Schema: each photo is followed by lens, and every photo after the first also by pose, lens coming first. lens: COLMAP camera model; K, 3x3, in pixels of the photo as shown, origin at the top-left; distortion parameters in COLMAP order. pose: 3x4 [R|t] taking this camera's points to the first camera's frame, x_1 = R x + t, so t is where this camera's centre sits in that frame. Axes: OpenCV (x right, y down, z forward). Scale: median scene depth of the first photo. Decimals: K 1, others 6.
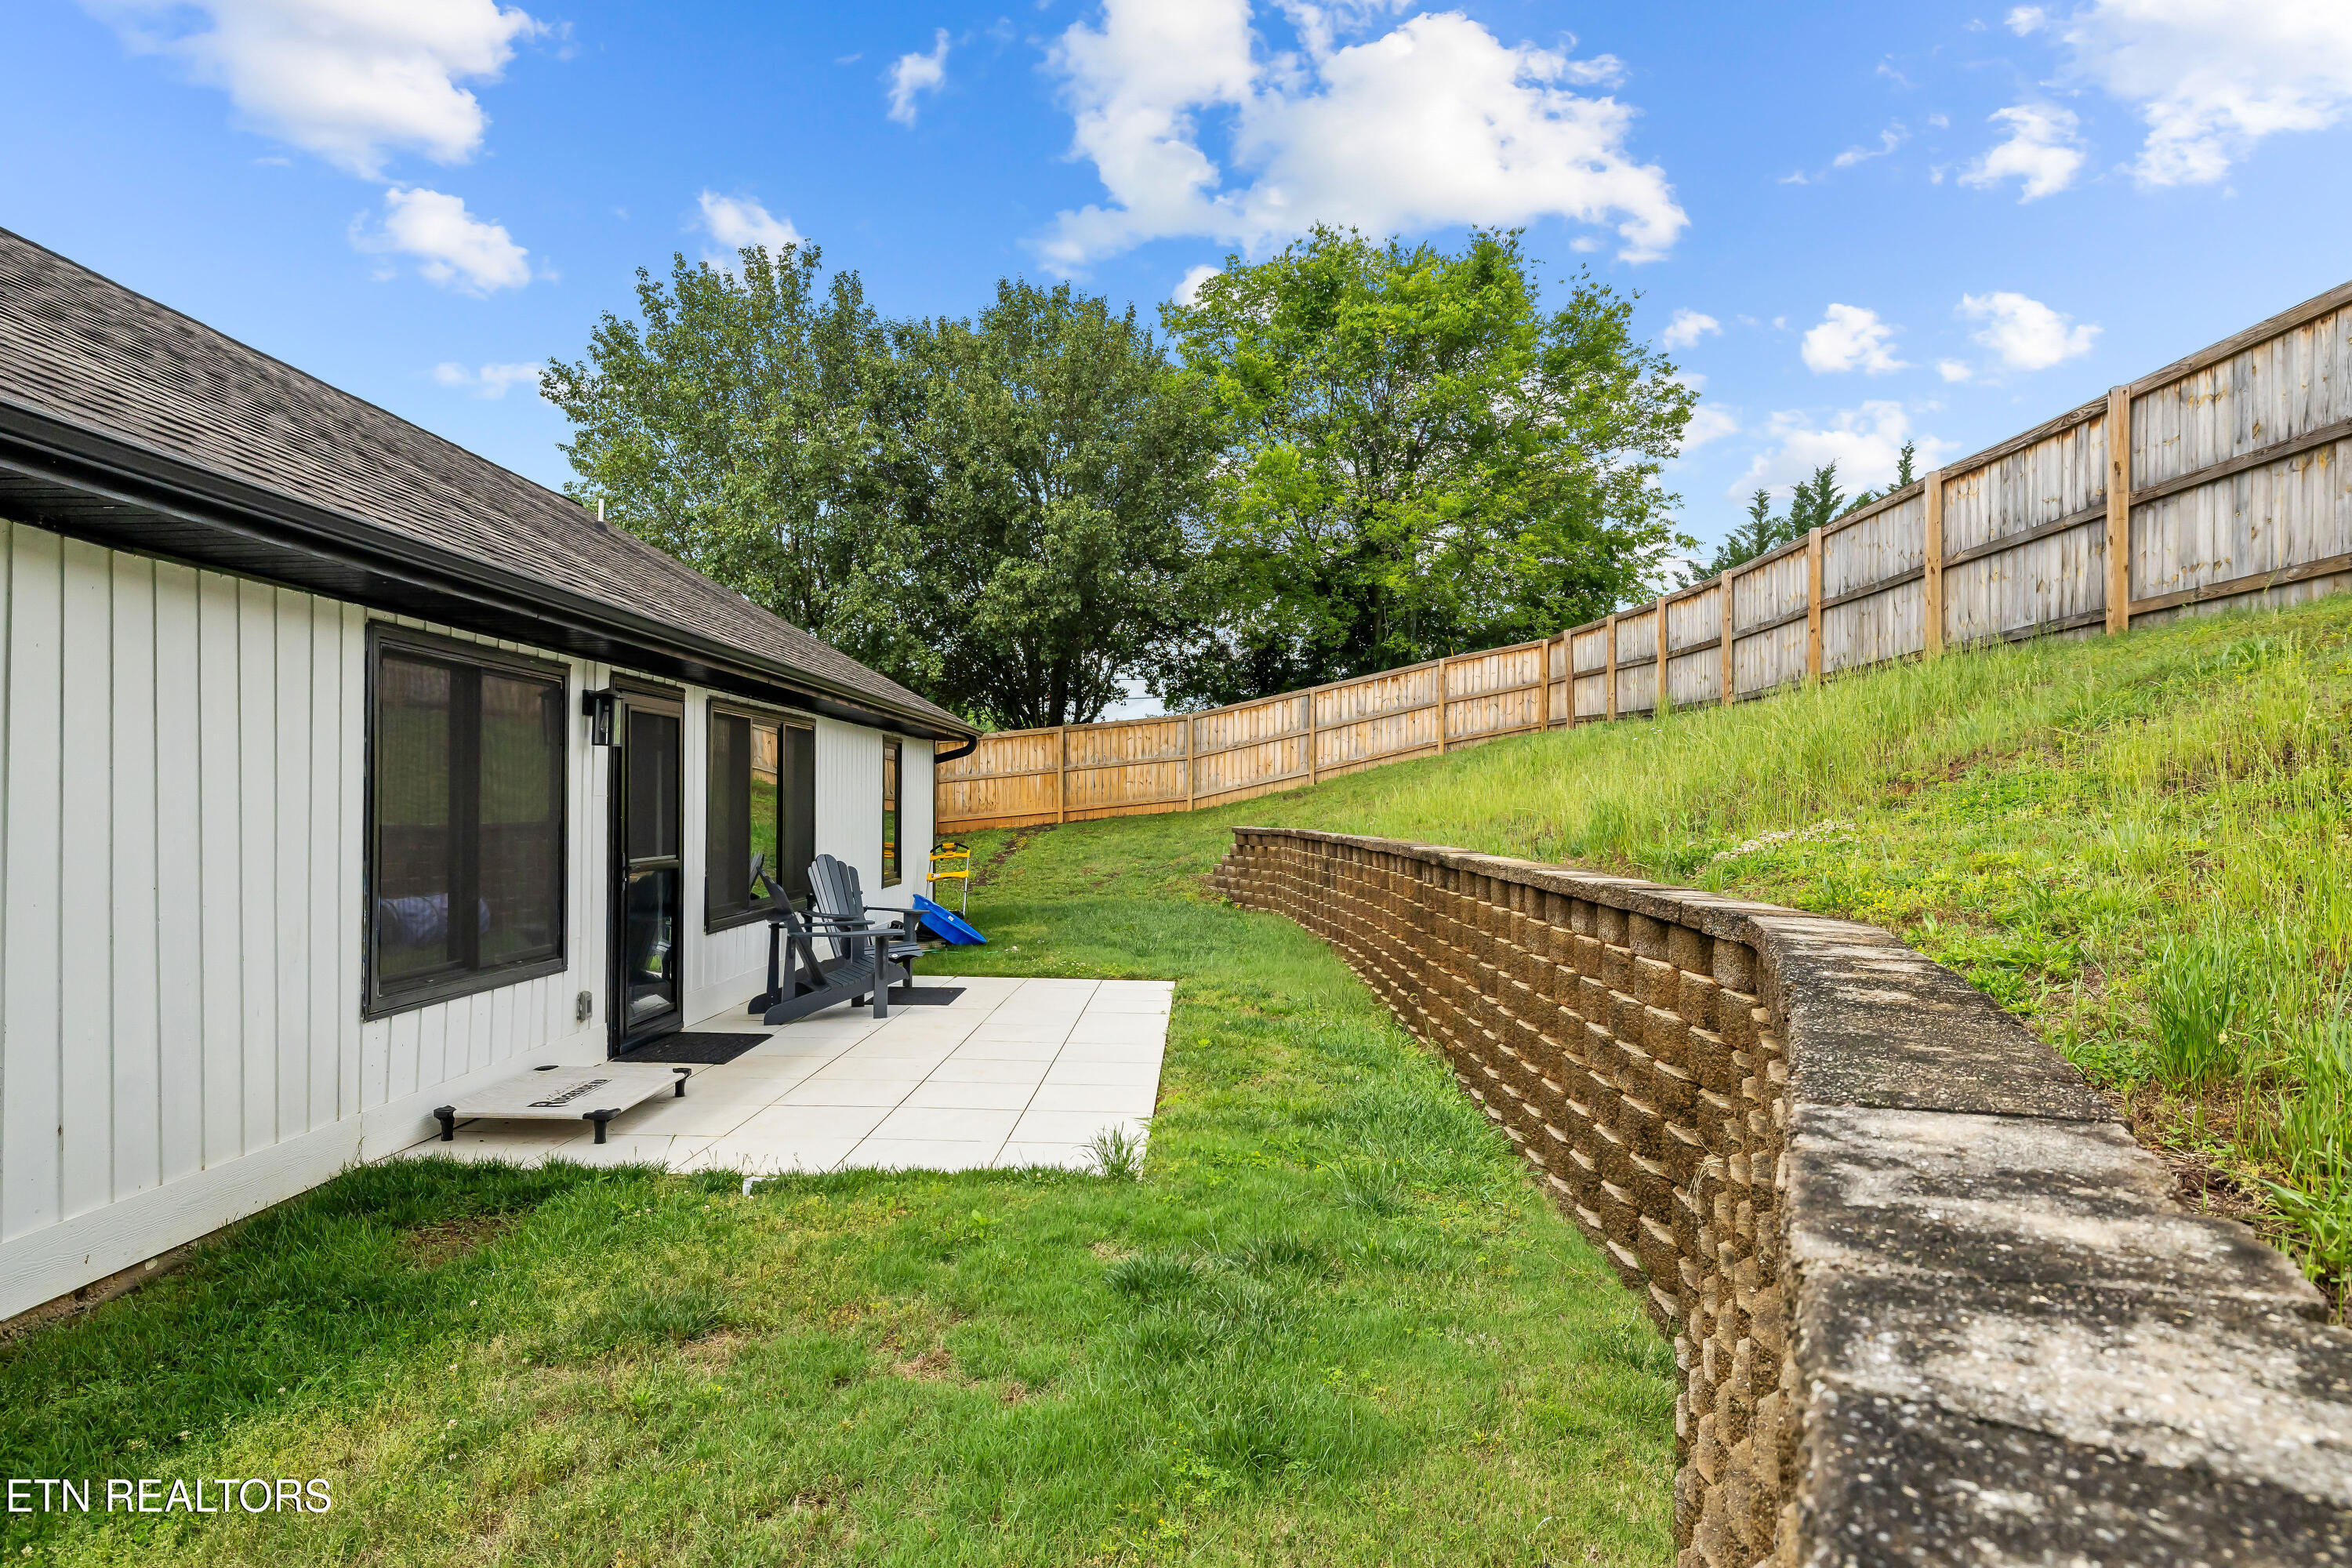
lens RADIAL K [[1388.2, 0, 1167.7], [0, 1388.2, 819.5], [0, 0, 1]] dist [0.002424, -0.001143]
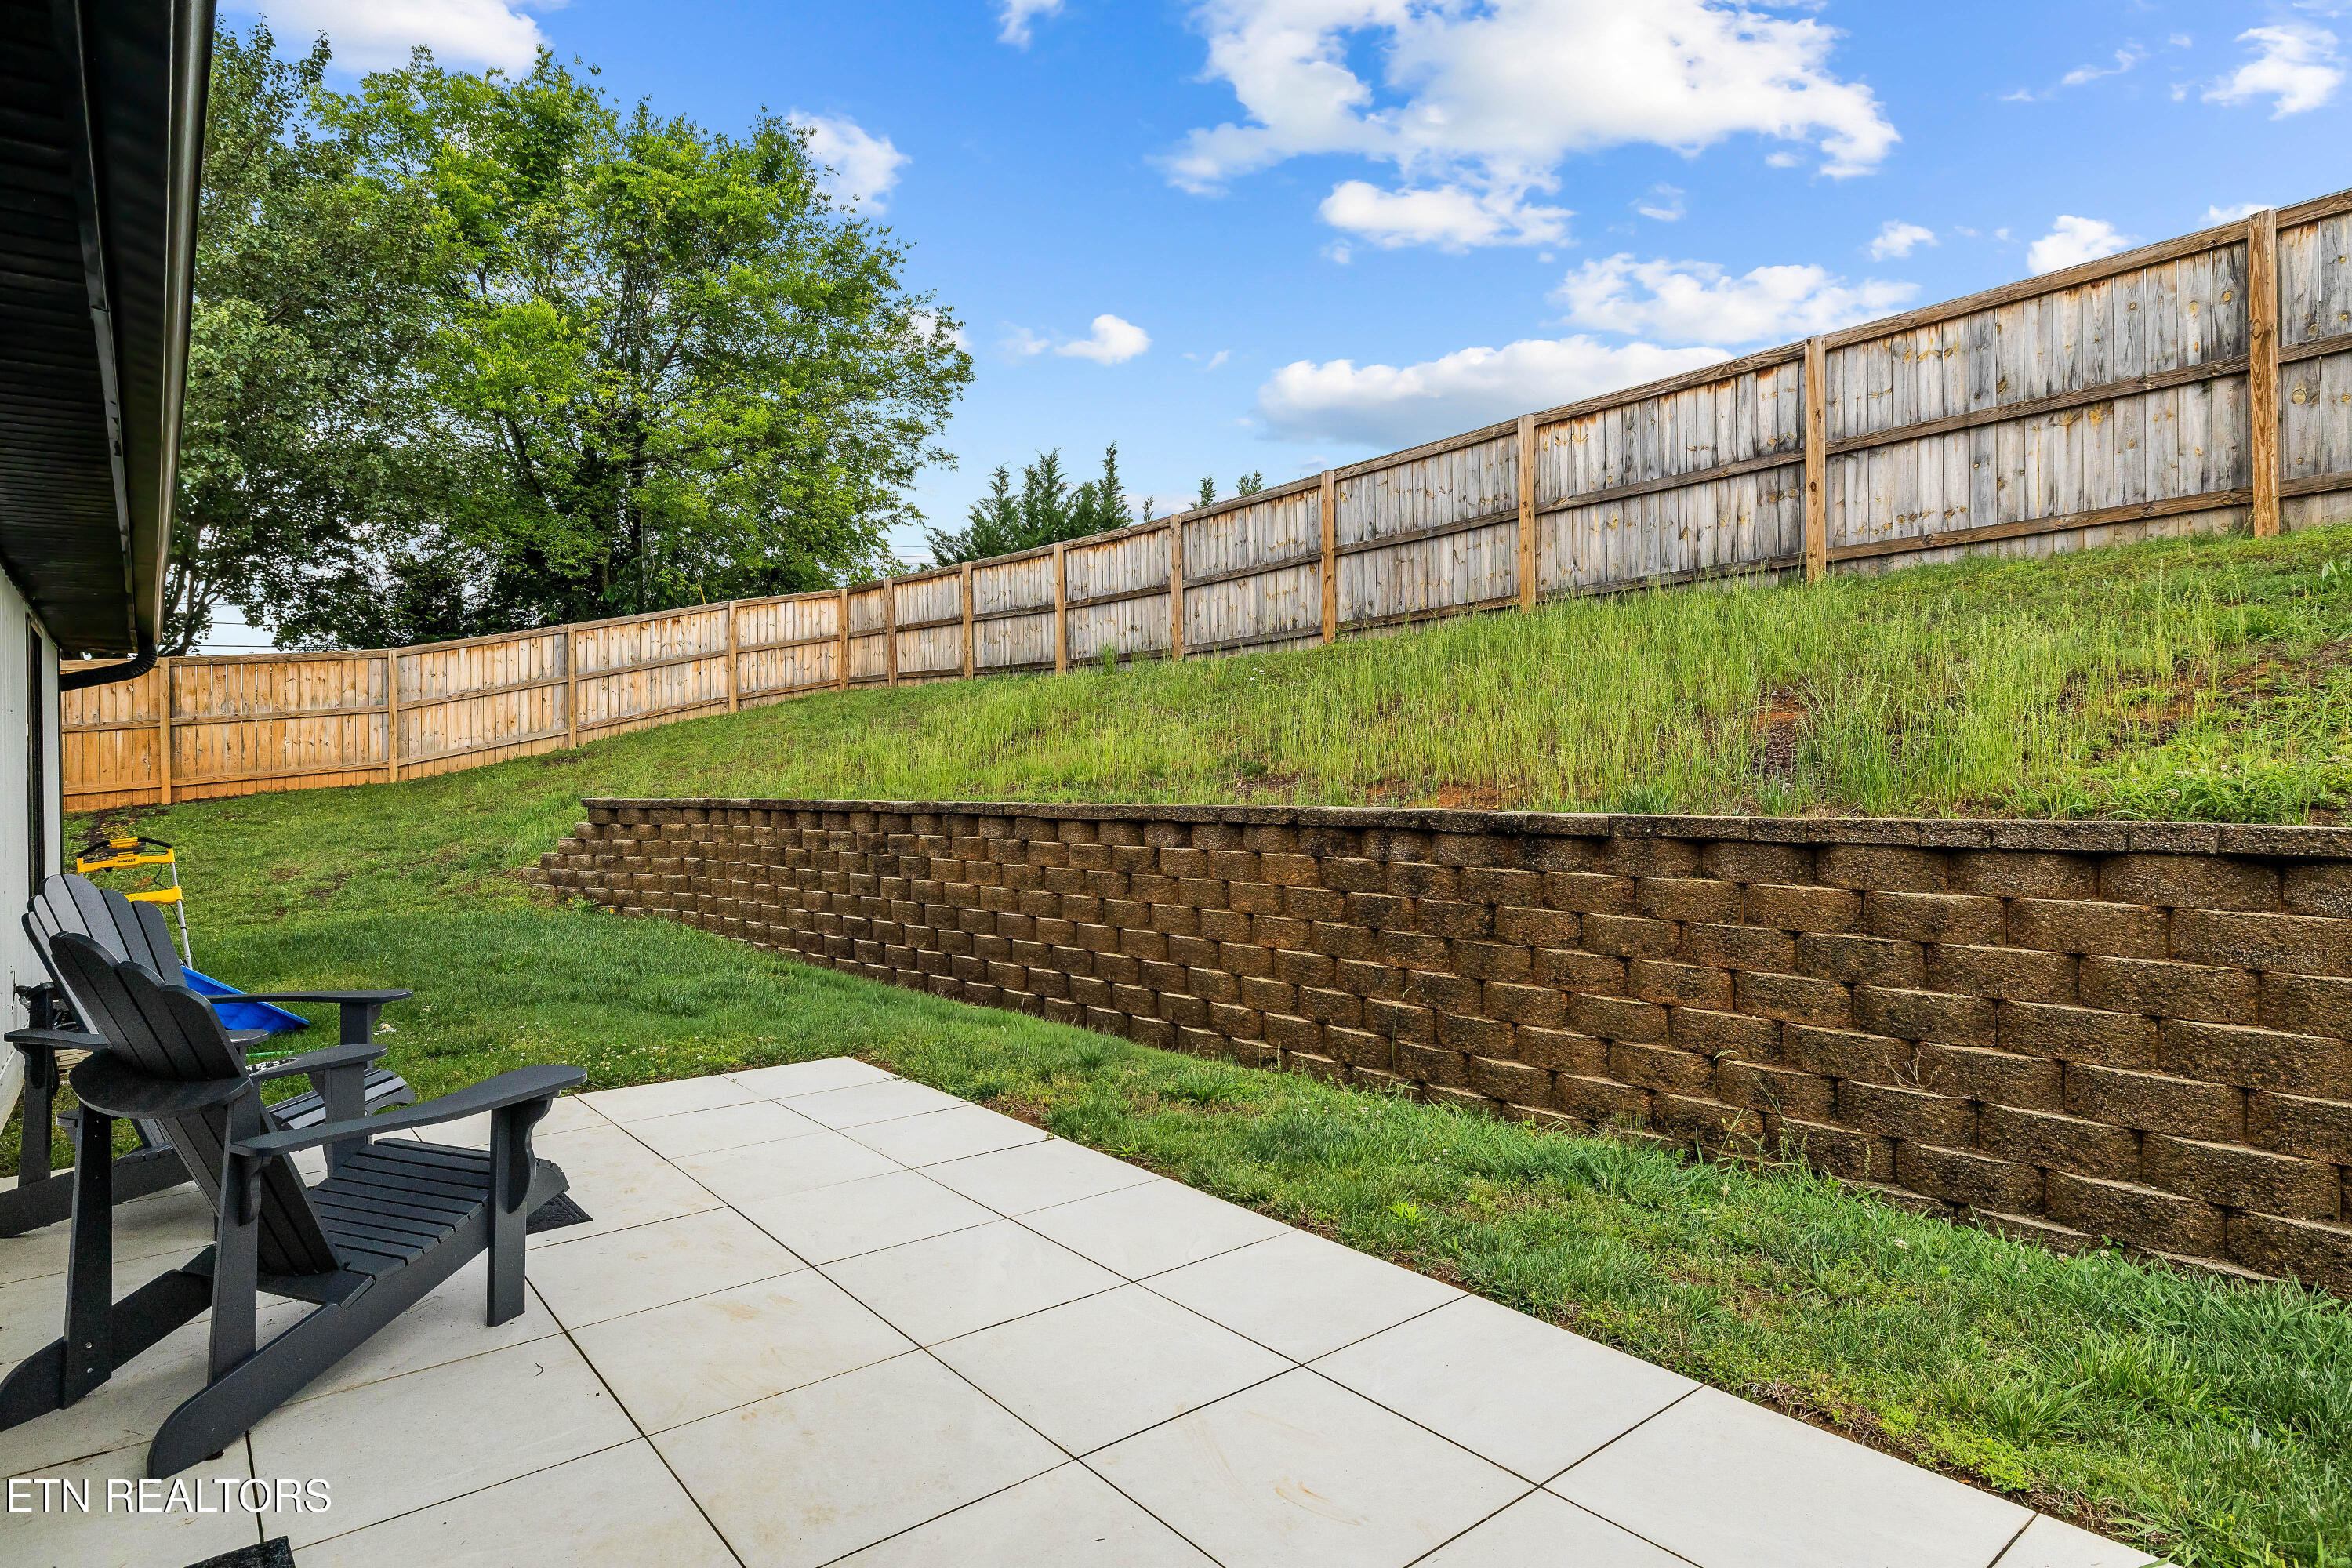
lens RADIAL K [[1236.5, 0, 1177.1], [0, 1236.5, 797.1], [0, 0, 1]] dist [-0.004285, 0.000043]
pose [[0.748913, -0.023882, 0.662238, -0.107038], [0.020924, 0.999704, 0.012390, 0.002366], [-0.662338, 0.004578, 0.749191, 0.244311]]
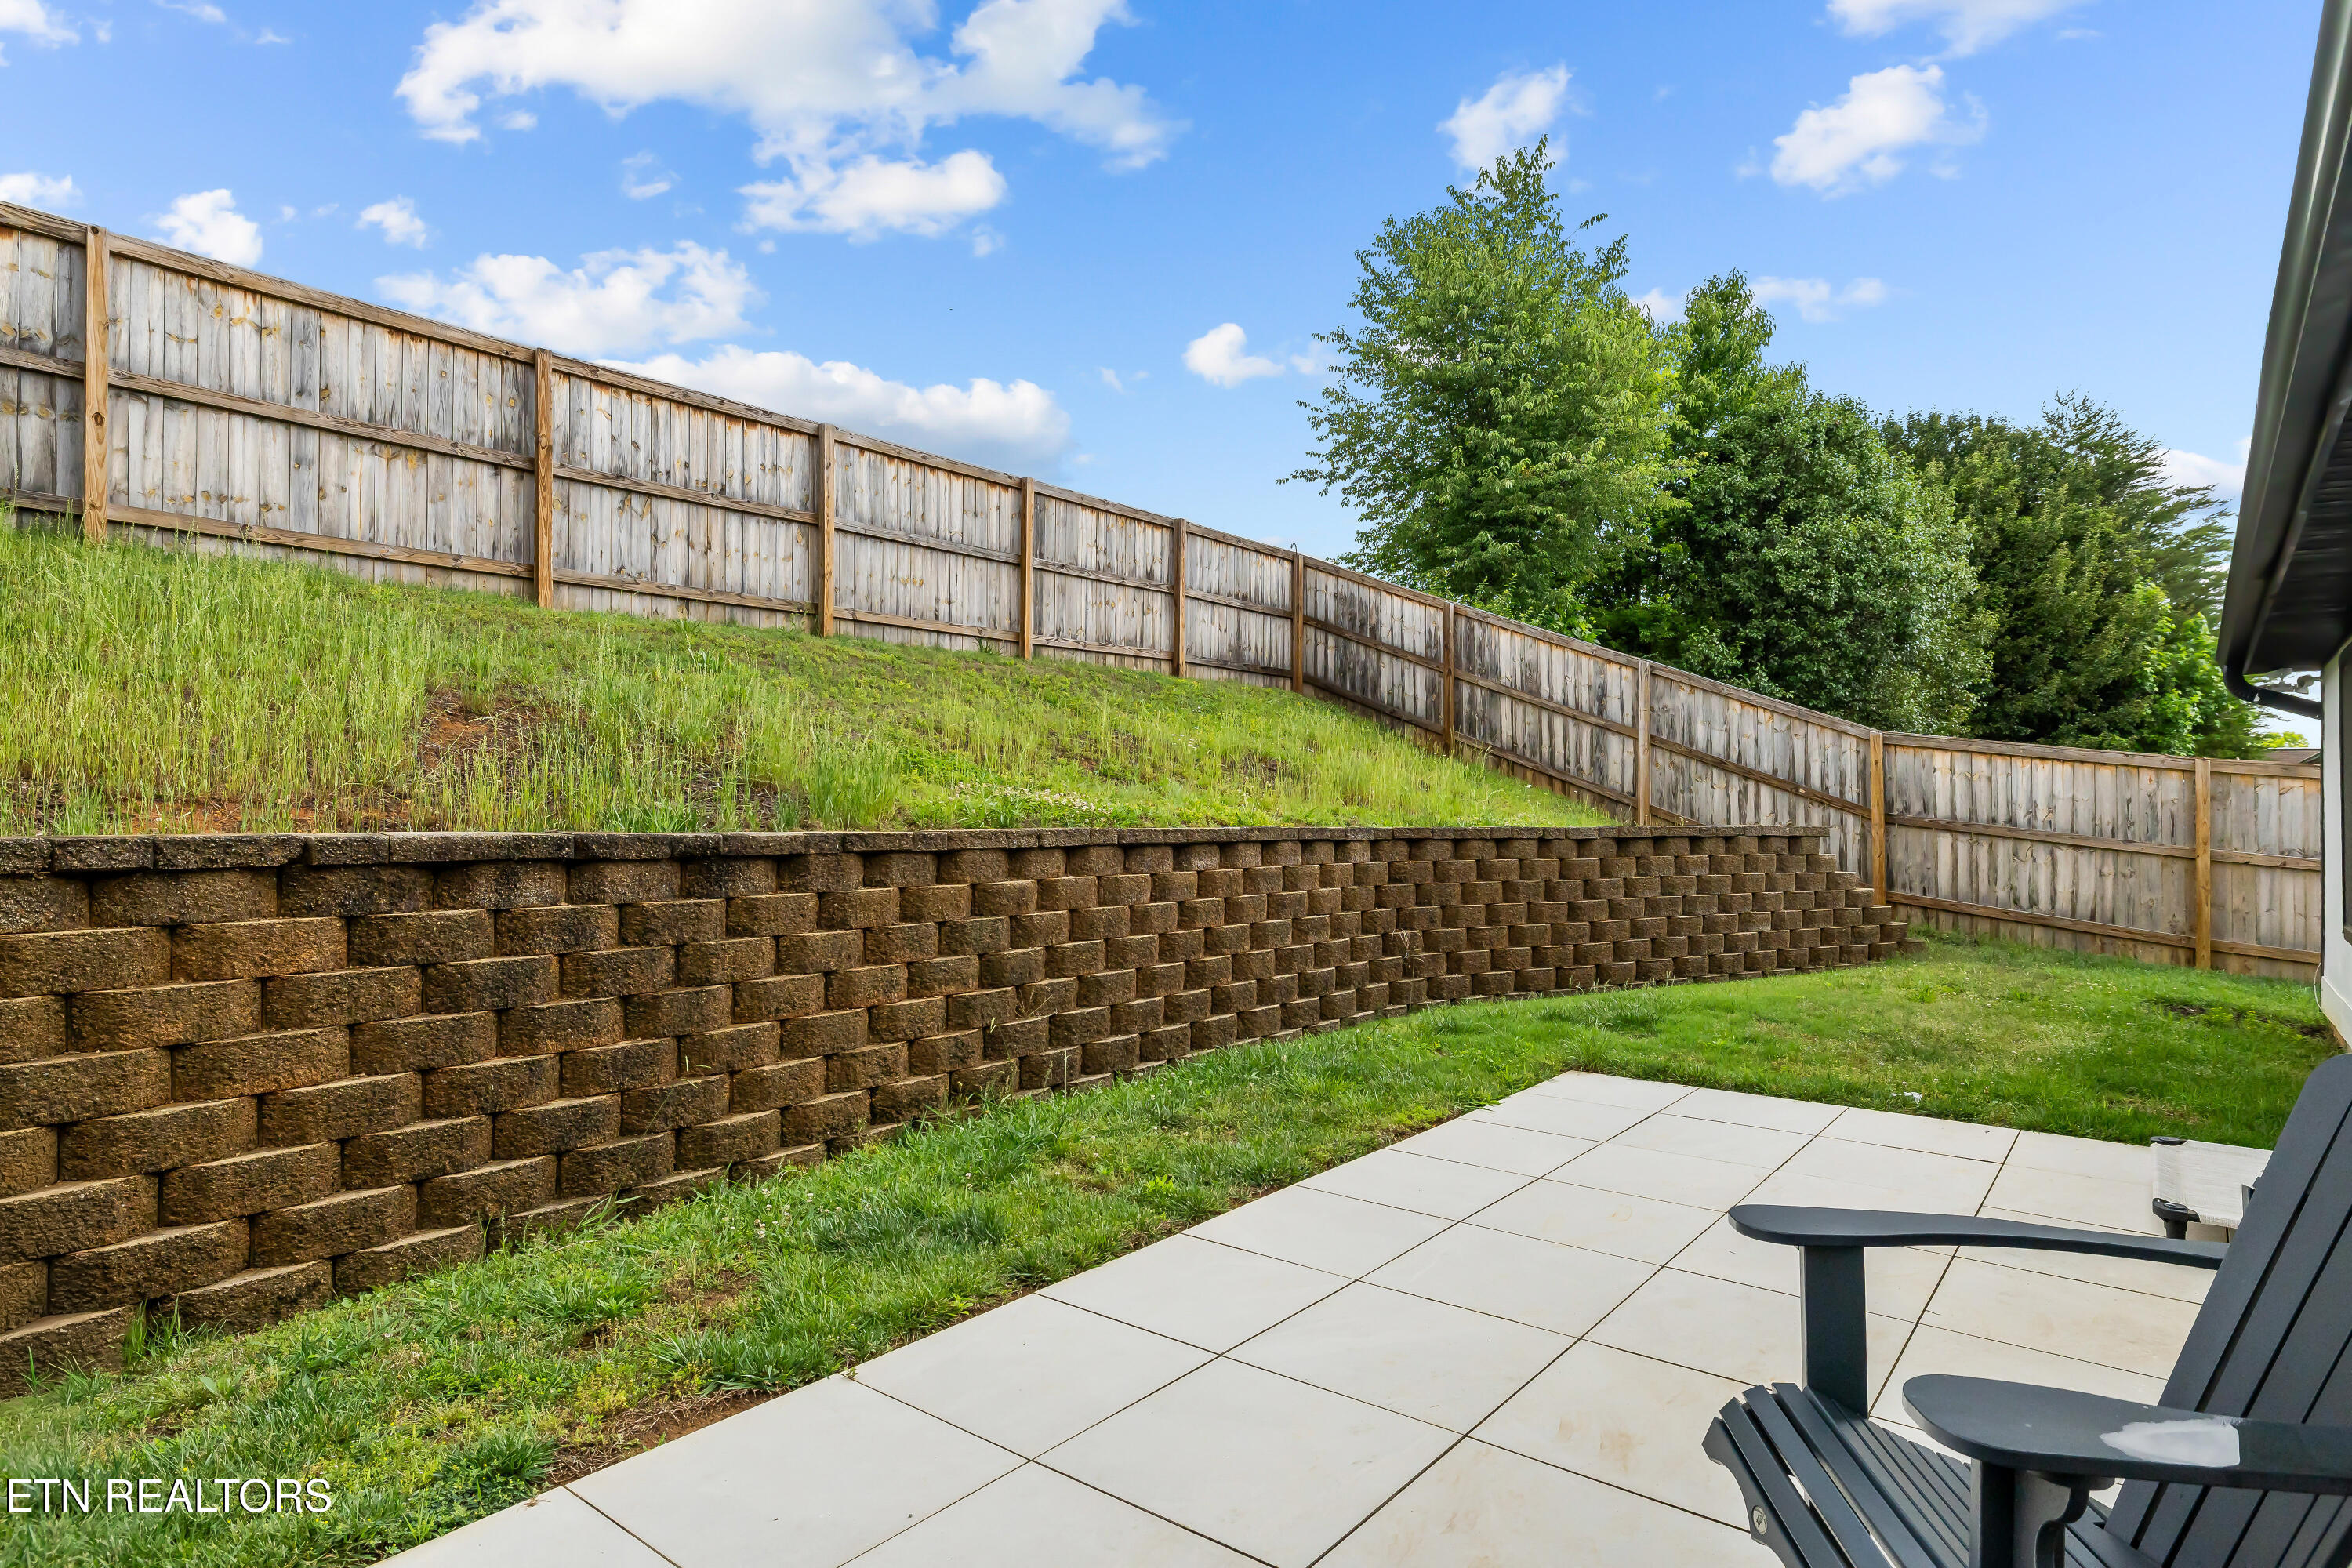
lens RADIAL K [[1236.5, 0, 1177.1], [0, 1236.5, 797.1], [0, 0, 1]] dist [-0.004285, 0.000043]
pose [[-0.795523, -0.010295, 0.605836, -0.091239], [-0.009412, 0.999945, 0.004633, 0.002013], [-0.605850, -0.002017, -0.795576, 0.458594]]
